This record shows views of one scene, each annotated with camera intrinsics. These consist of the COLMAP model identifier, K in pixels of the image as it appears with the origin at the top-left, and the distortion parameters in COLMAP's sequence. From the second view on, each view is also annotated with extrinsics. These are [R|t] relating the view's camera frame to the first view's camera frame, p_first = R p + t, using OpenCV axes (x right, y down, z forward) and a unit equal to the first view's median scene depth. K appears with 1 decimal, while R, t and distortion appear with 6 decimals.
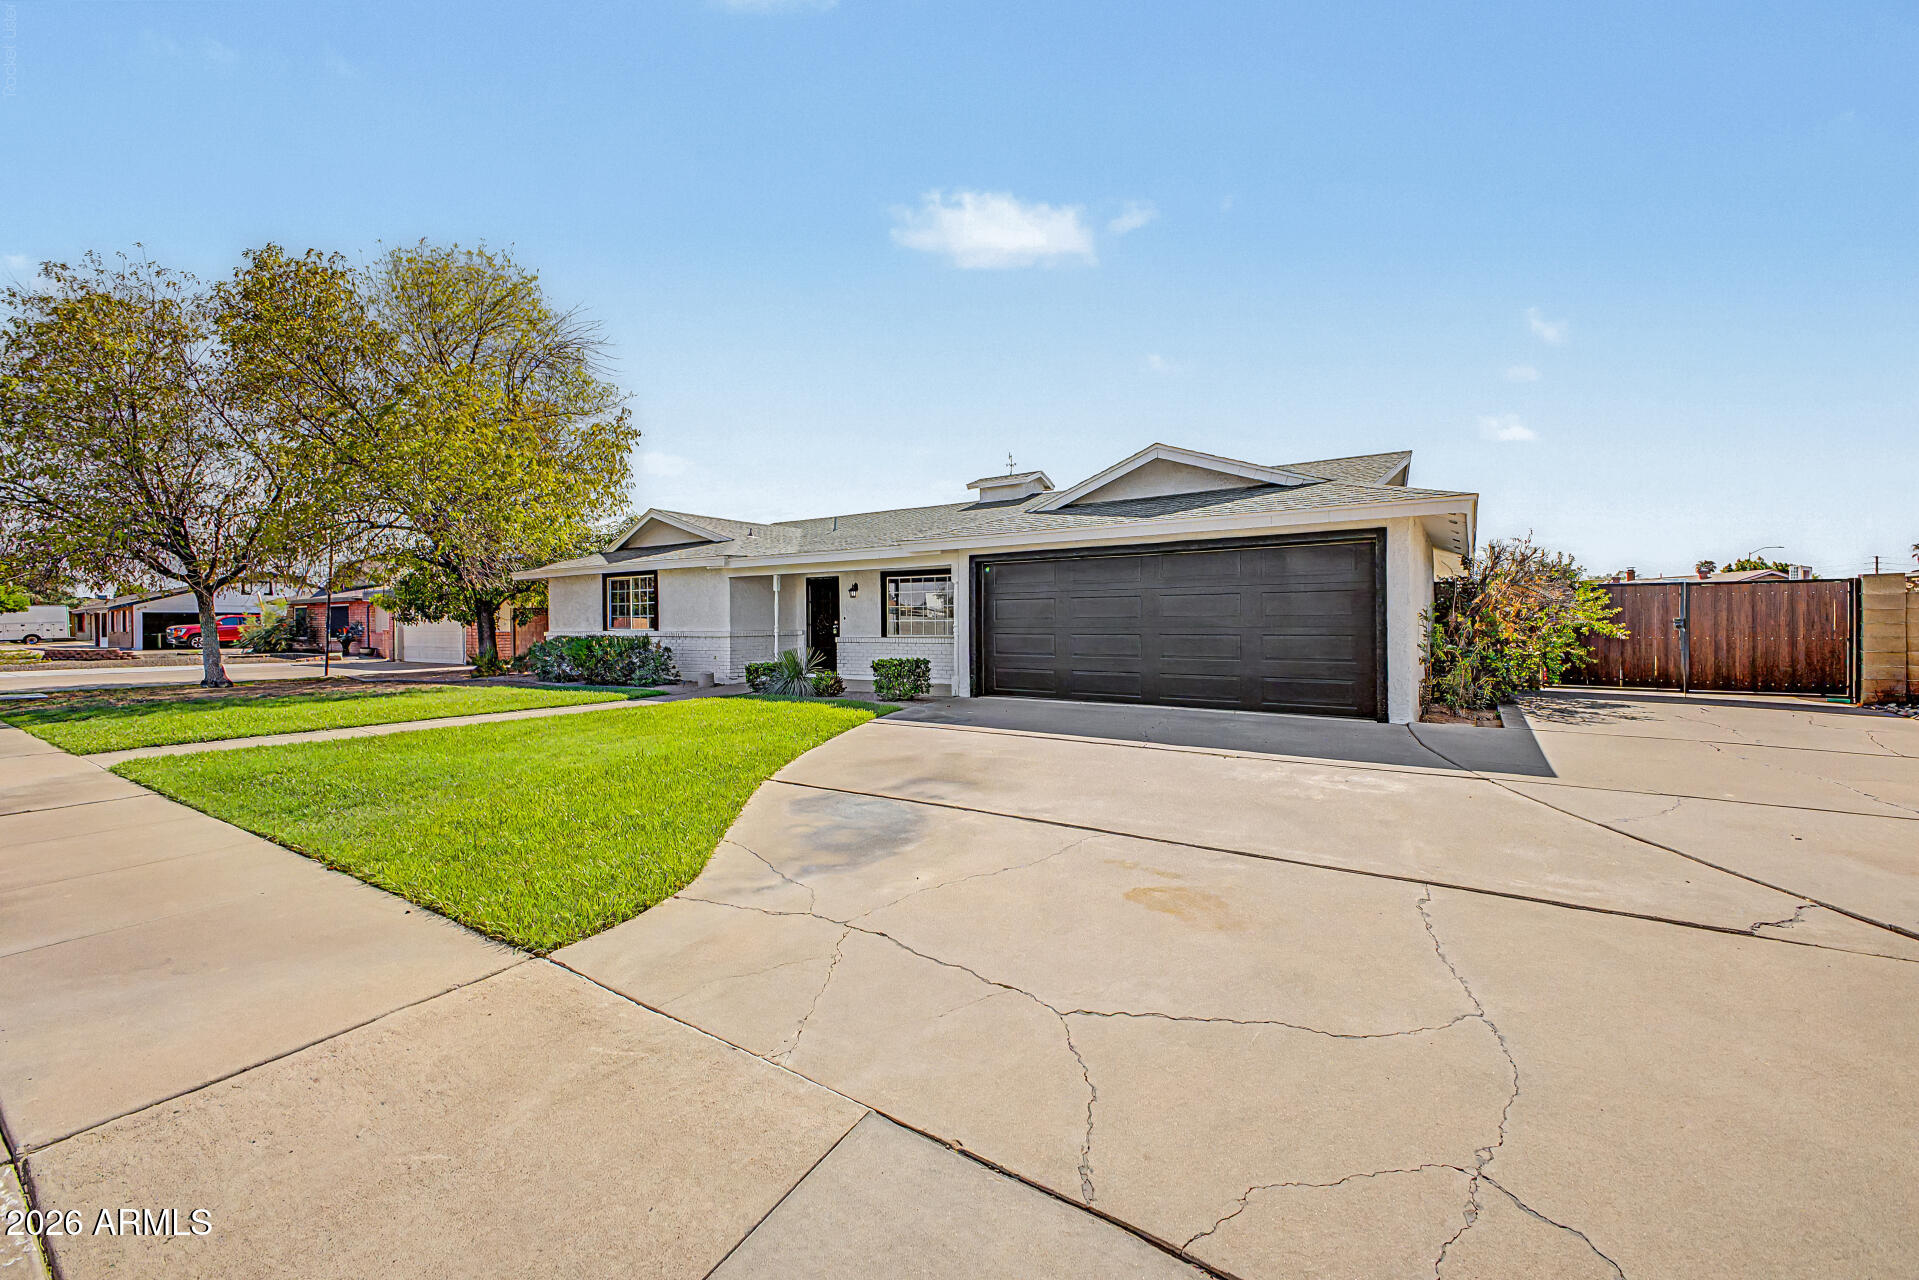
lens RADIAL K [[775.9, 0, 949.8], [0, 775.9, 630.4], [0, 0, 1]] dist [0.012149, -0.000509]
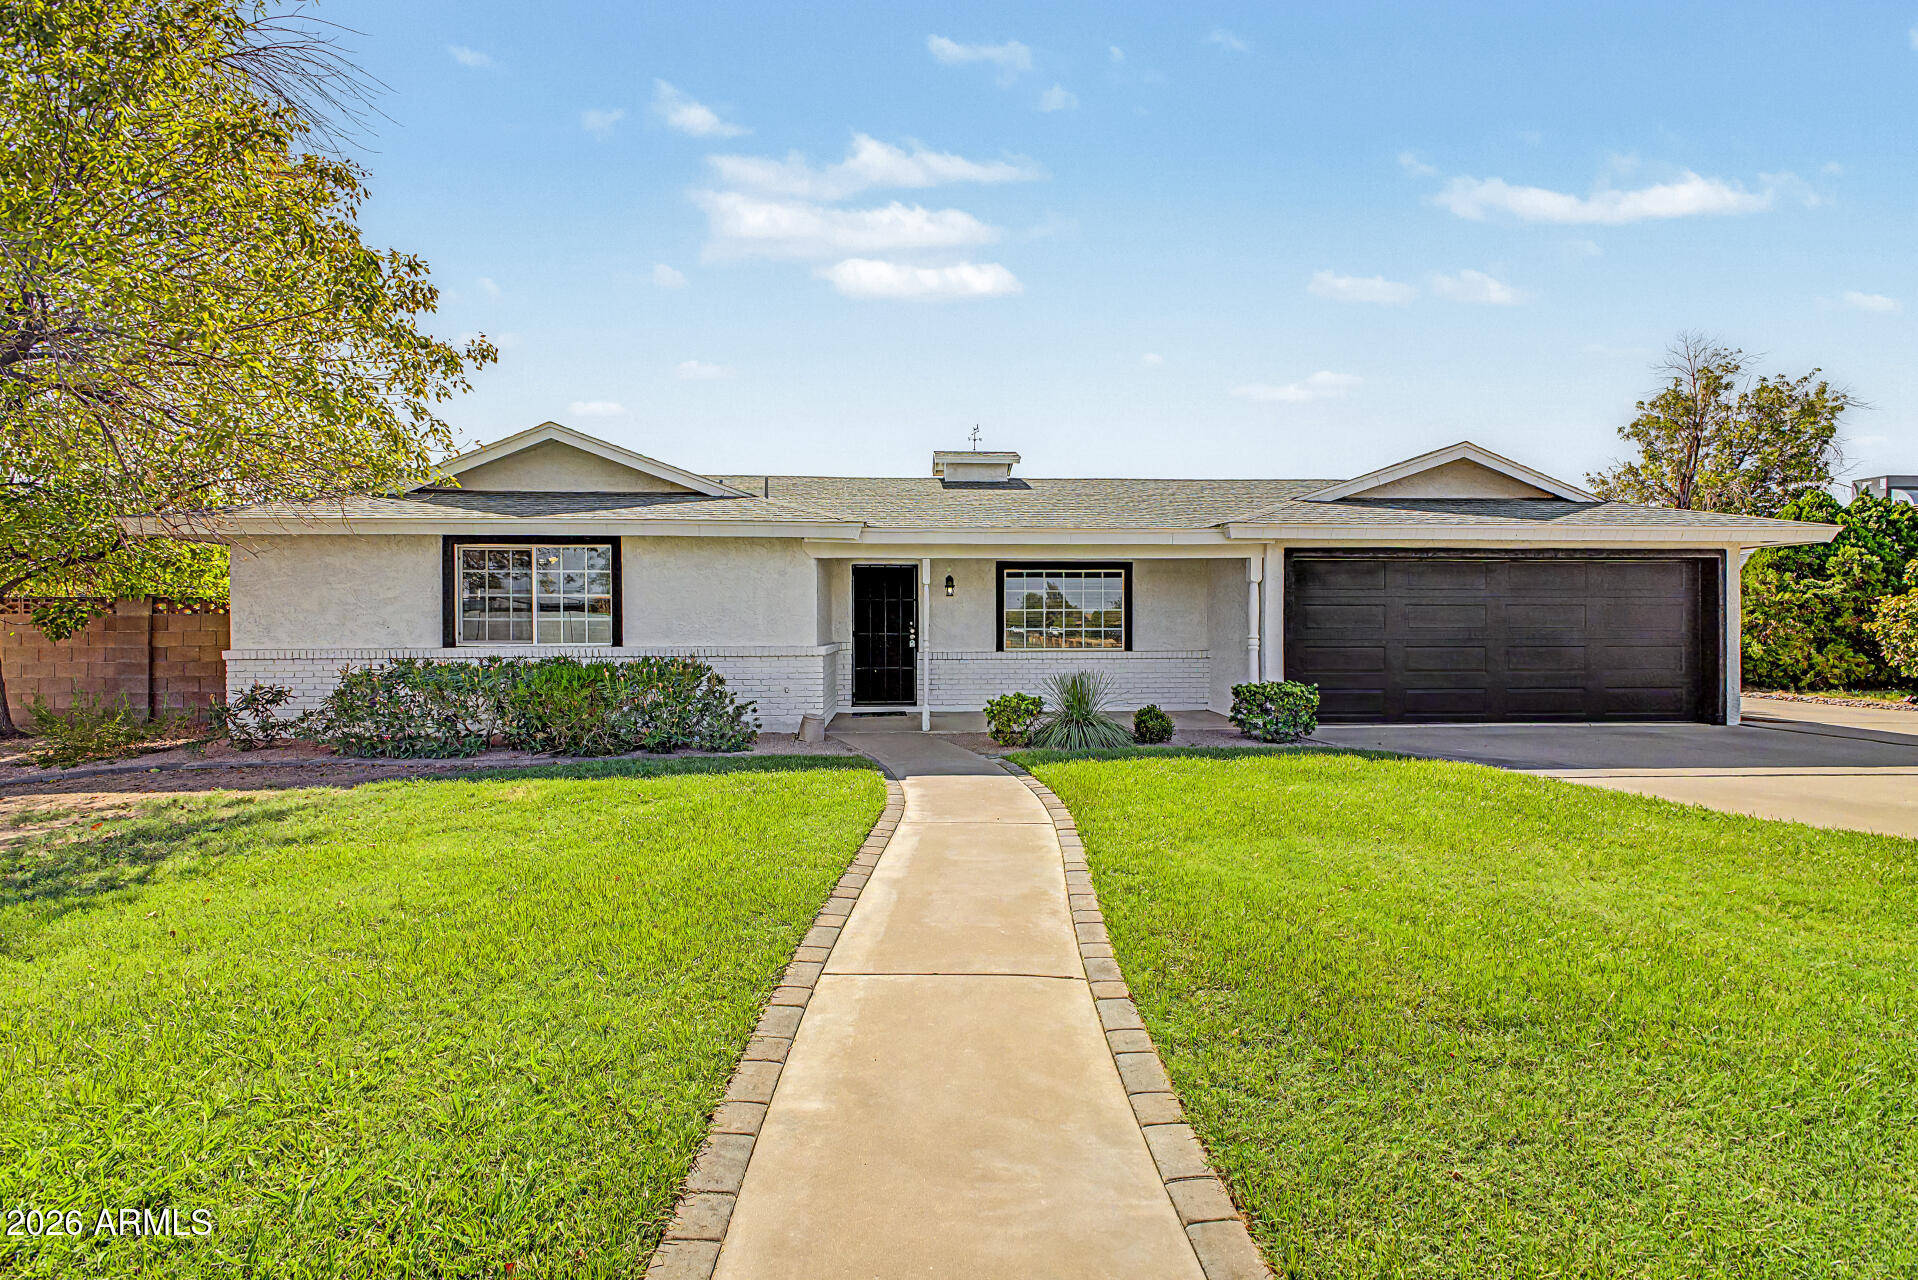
lens RADIAL K [[775.5, 0, 958.9], [0, 775.5, 636.4], [0, 0, 1]] dist [0.012149, -0.000509]
pose [[0.790814, -0.006443, 0.612023, -0.559550], [0.003229, 0.999975, 0.006356, -0.010801], [-0.612048, -0.003050, 0.790815, 0.449080]]
